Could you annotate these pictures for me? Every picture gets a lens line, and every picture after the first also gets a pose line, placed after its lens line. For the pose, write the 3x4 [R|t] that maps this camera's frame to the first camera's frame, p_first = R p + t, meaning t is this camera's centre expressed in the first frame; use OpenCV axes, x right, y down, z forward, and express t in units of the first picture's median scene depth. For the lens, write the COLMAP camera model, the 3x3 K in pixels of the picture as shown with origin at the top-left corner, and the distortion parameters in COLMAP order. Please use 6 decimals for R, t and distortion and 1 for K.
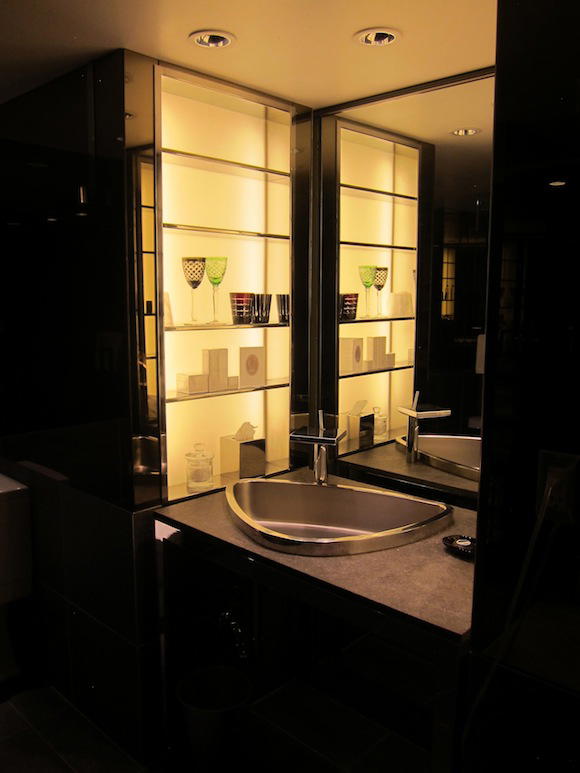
lens RADIAL K [[650.9, 0, 295.4], [0, 650.9, 386.9], [0, 0, 1]] dist [-0.052444, 0.002216]
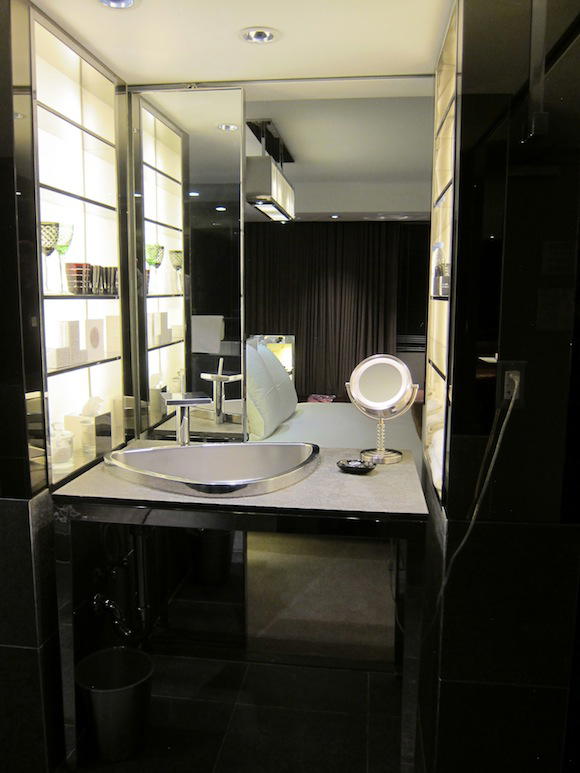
lens RADIAL K [[650.9, 0, 291.4], [0, 650.9, 390.3], [0, 0, 1]] dist [-0.052444, 0.002216]
pose [[0.797398, -0.086919, 0.597162, -0.413272], [0.082114, 0.995997, 0.035323, 0.033985], [-0.597841, 0.020868, 0.801343, 0.049766]]
